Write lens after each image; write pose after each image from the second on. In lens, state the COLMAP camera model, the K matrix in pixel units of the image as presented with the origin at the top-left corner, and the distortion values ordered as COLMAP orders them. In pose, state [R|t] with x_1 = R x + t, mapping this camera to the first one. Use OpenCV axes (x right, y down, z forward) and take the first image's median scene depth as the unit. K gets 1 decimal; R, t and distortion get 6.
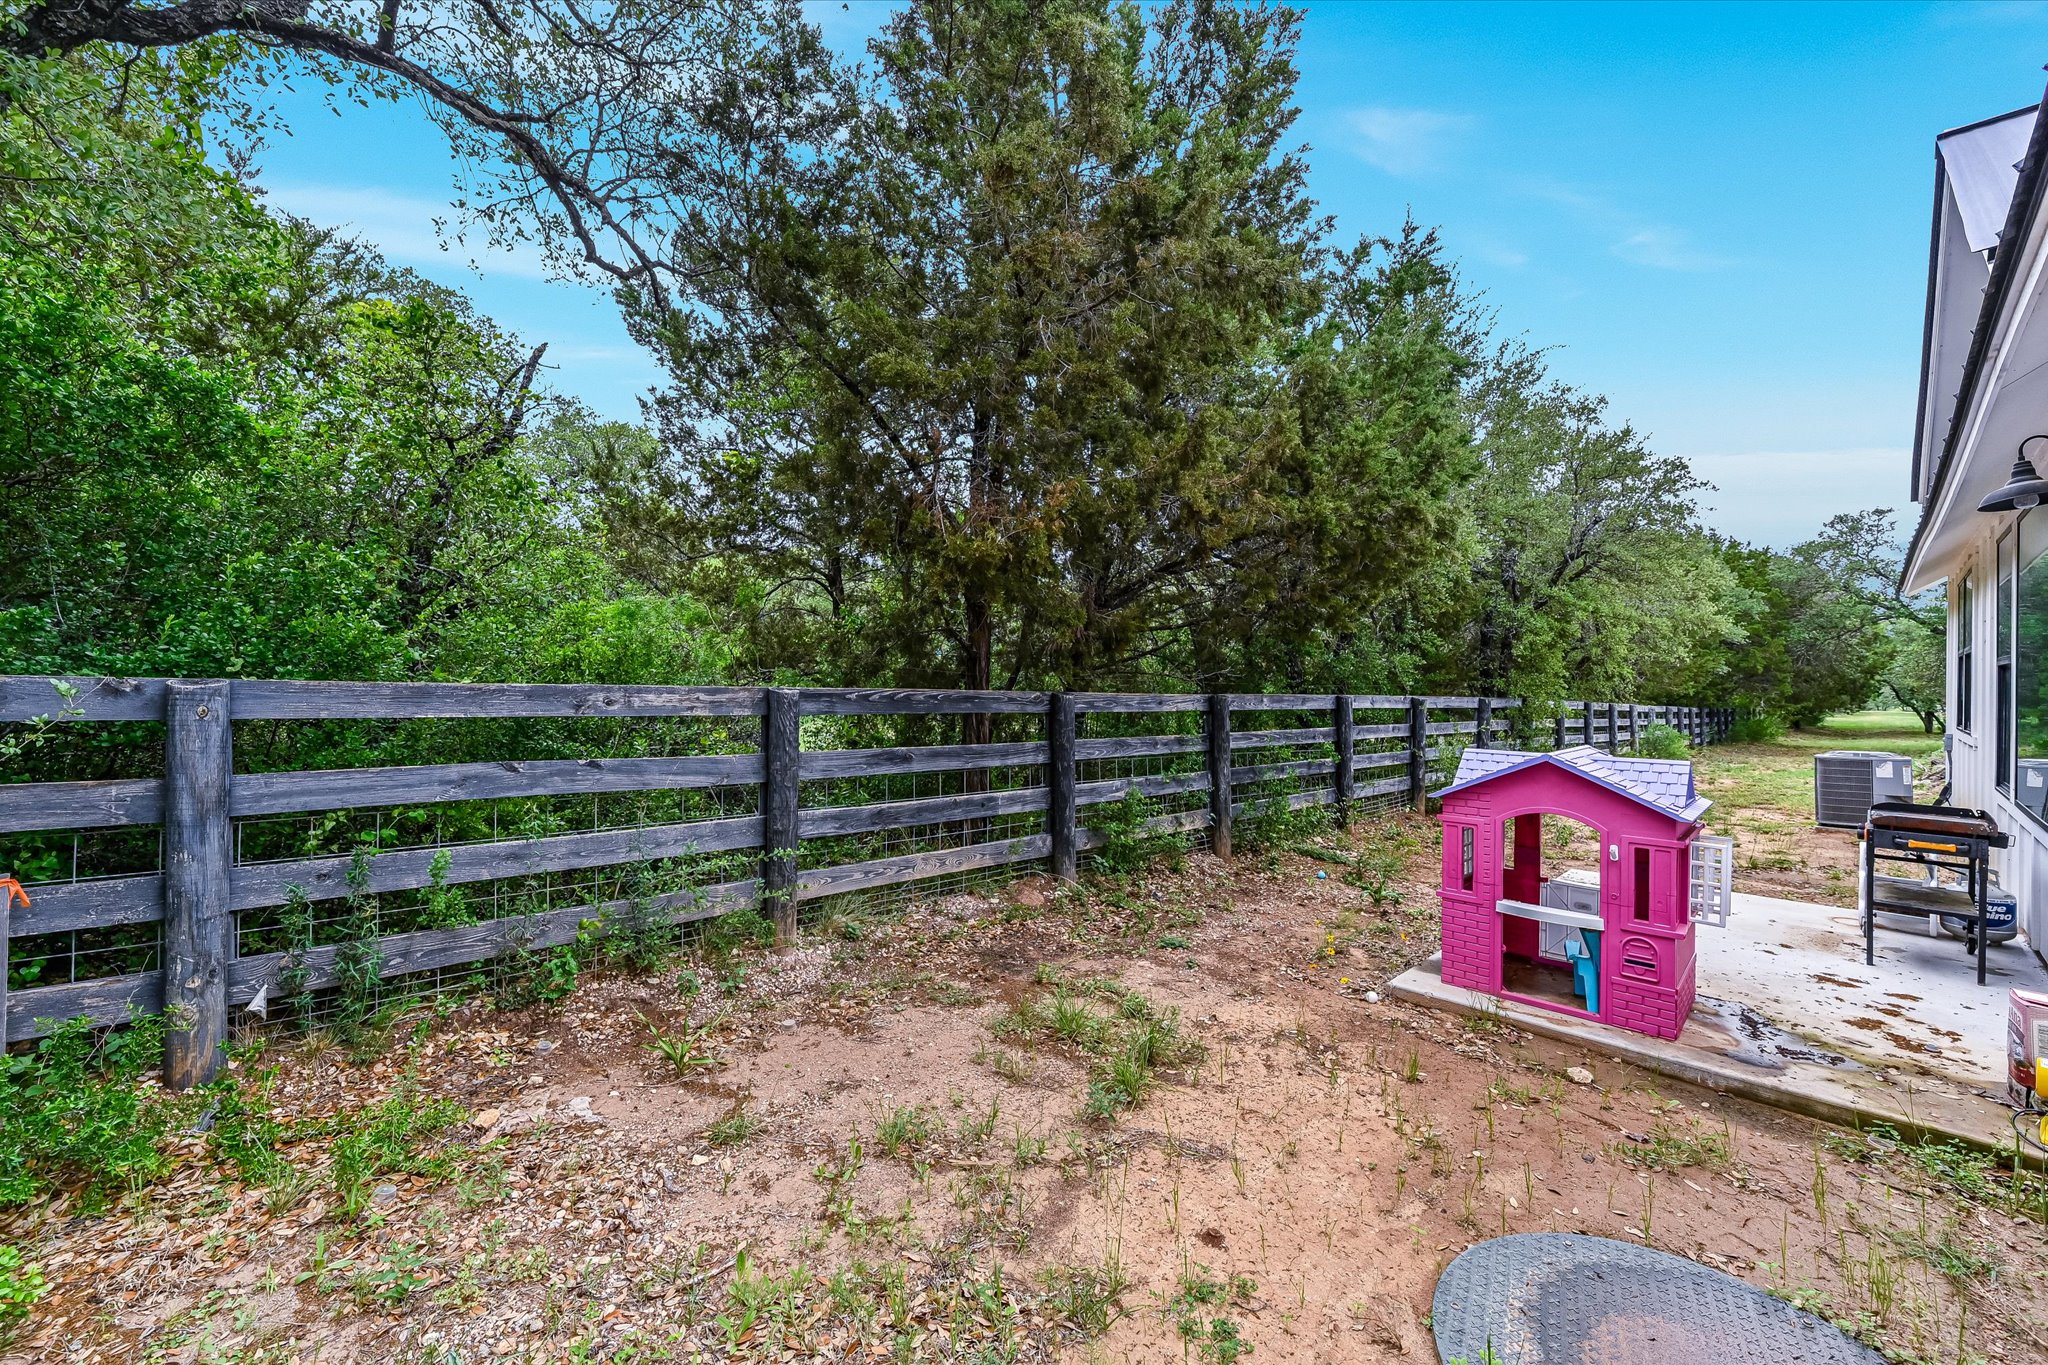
lens RADIAL K [[803.0, 0, 1024.6], [0, 803.0, 682.7], [0, 0, 1]] dist [0.000490, 0.000066]
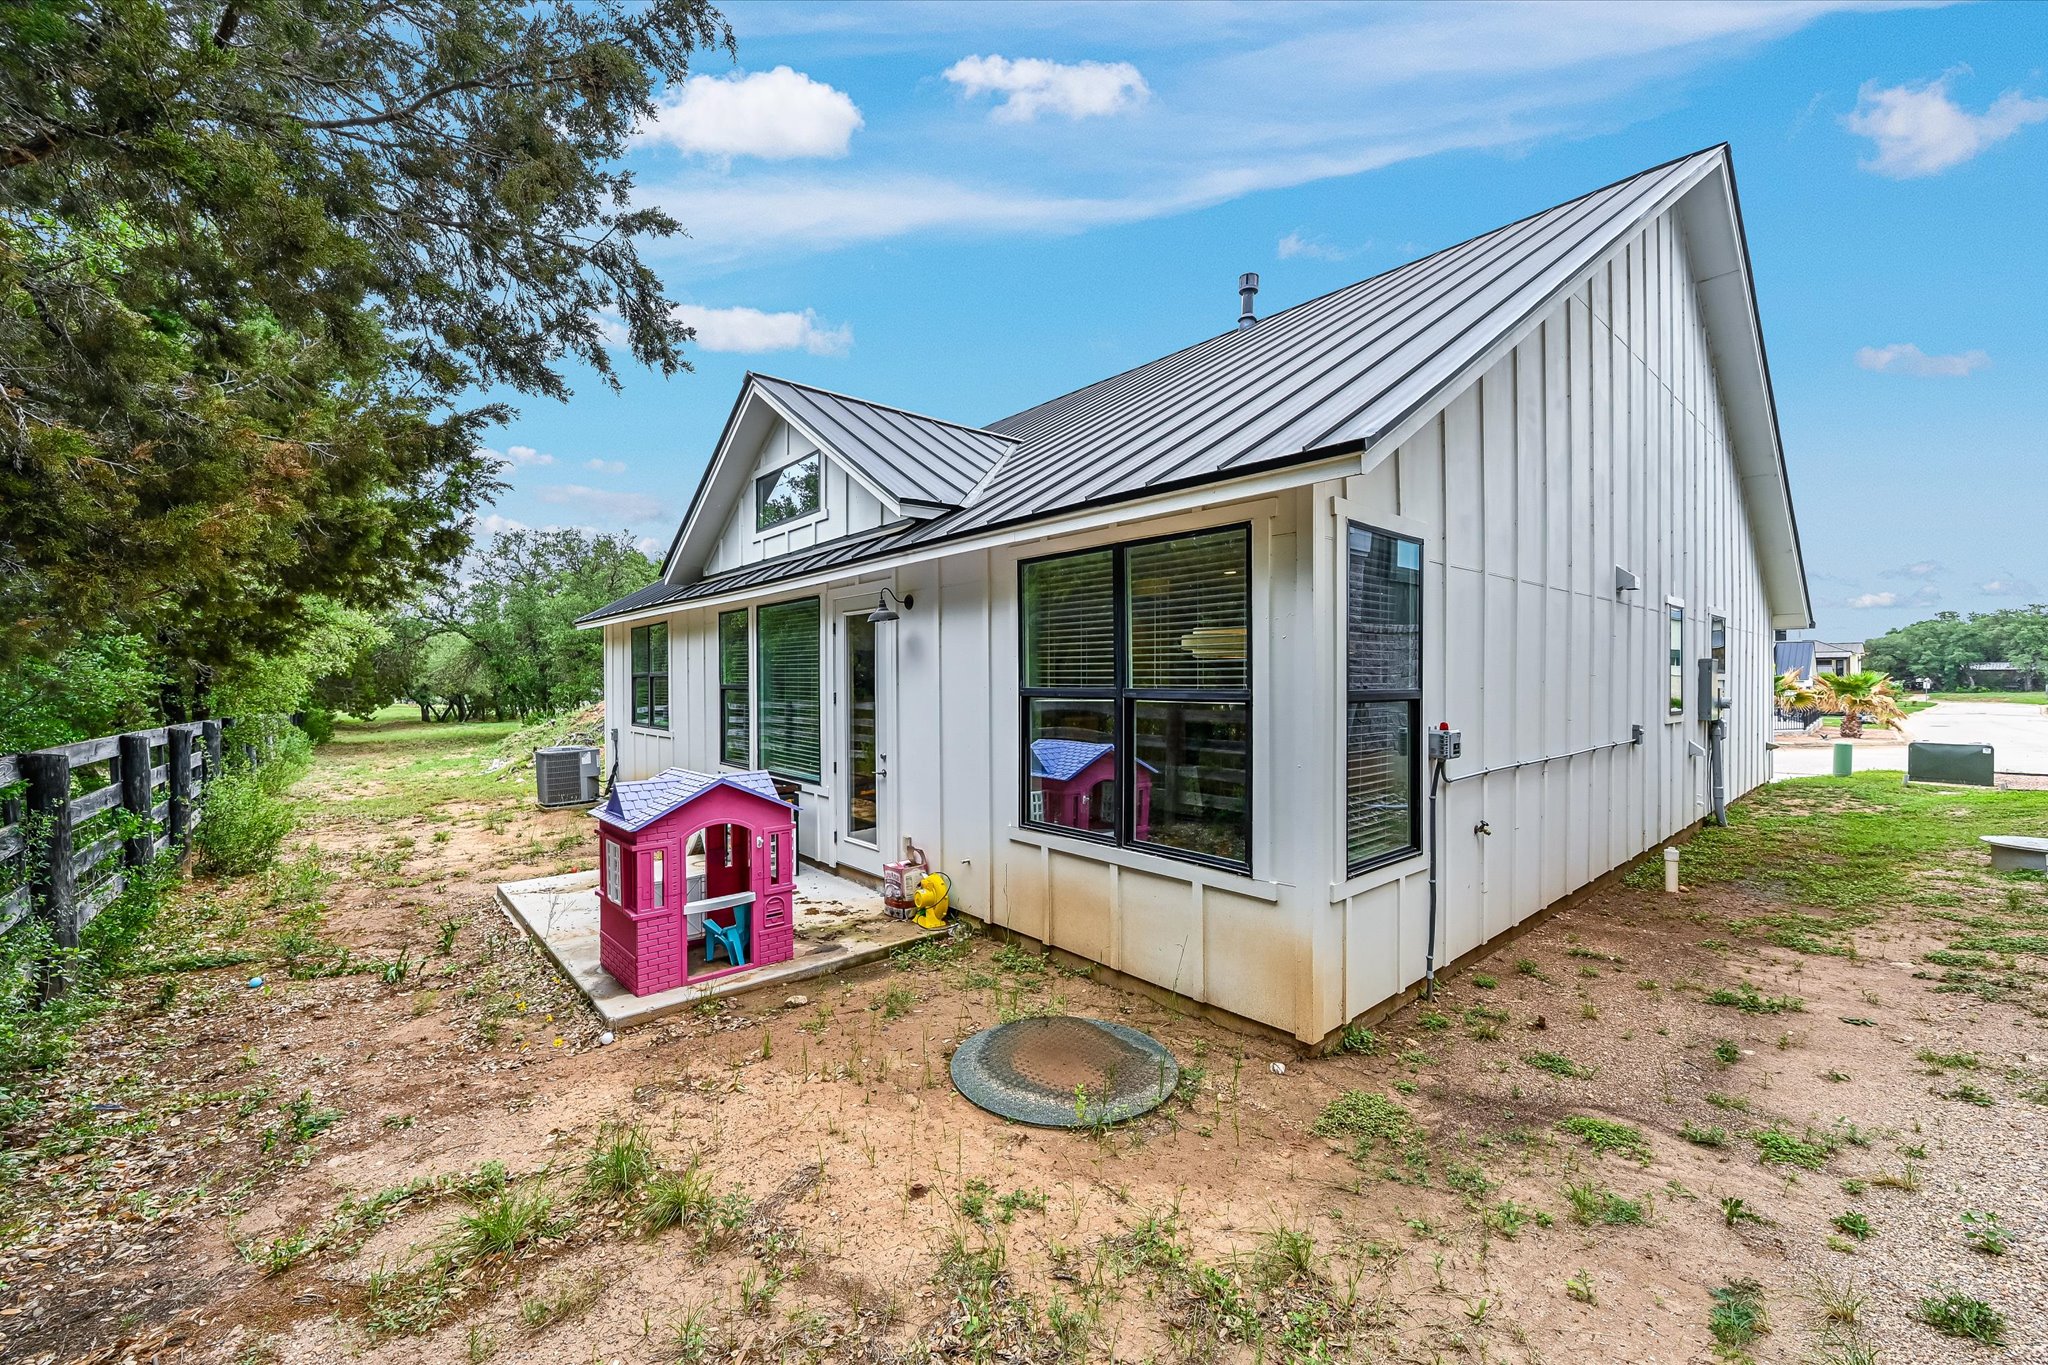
lens RADIAL K [[803.0, 0, 1024.7], [0, 803.0, 681.4], [0, 0, 1]] dist [0.000490, 0.000066]
pose [[0.048724, -0.011130, 0.998750, -0.658456], [0.007779, 0.999912, 0.010763, -0.081113], [-0.998782, 0.007244, 0.048806, 0.496683]]
